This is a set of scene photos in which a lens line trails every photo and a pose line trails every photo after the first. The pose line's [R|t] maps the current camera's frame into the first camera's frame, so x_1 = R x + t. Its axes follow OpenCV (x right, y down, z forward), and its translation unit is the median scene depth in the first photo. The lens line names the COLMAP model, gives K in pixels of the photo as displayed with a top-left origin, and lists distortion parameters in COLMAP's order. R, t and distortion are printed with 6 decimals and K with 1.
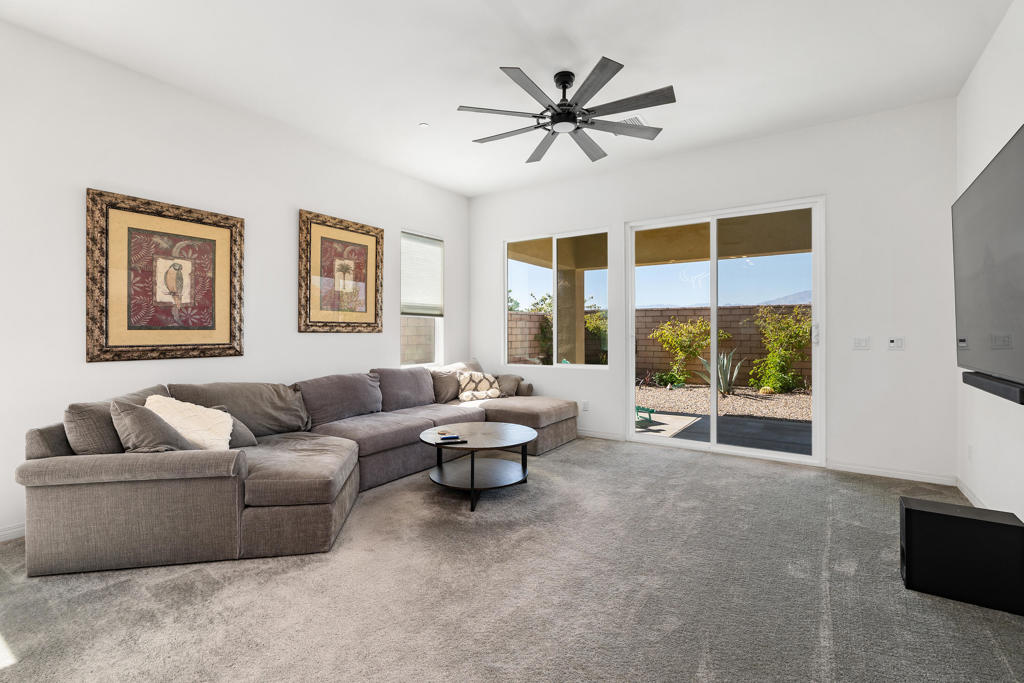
lens RADIAL K [[467.0, 0, 508.0], [0, 467.0, 328.0], [0, 0, 1]] dist [-0.000183, 0.001570]
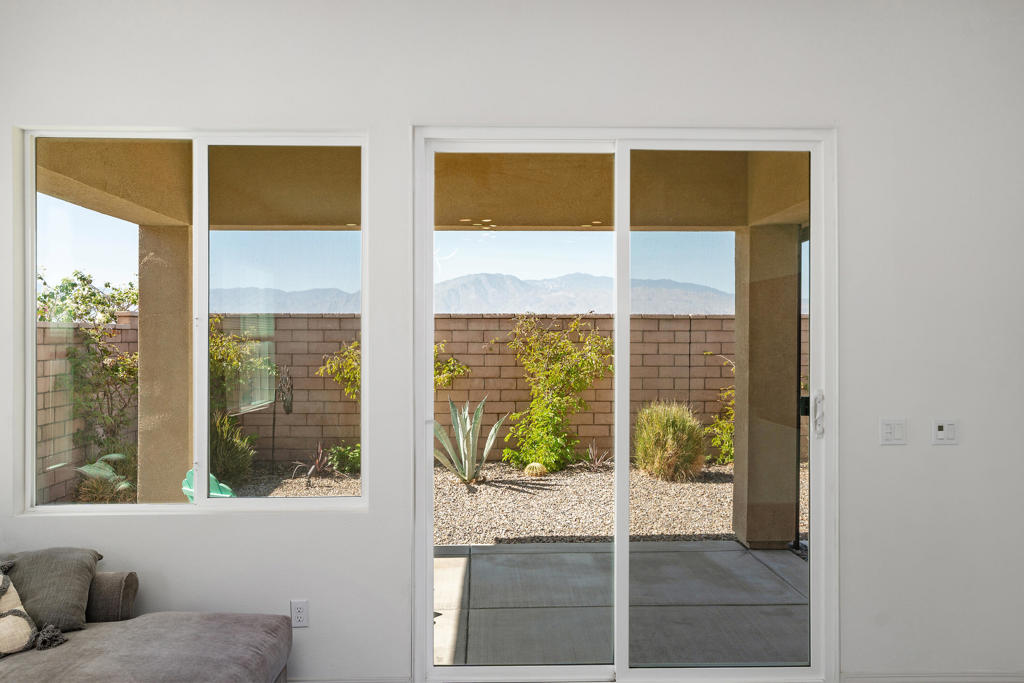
lens RADIAL K [[832.2, 0, 509.0], [0, 832.2, 334.7], [0, 0, 1]] dist [-0.007316, 0.021015]
pose [[0.816135, 0.001751, 0.577859, -0.043395], [-0.005546, 0.999973, 0.004802, -0.031579], [-0.577835, -0.007124, 0.816122, 0.212858]]
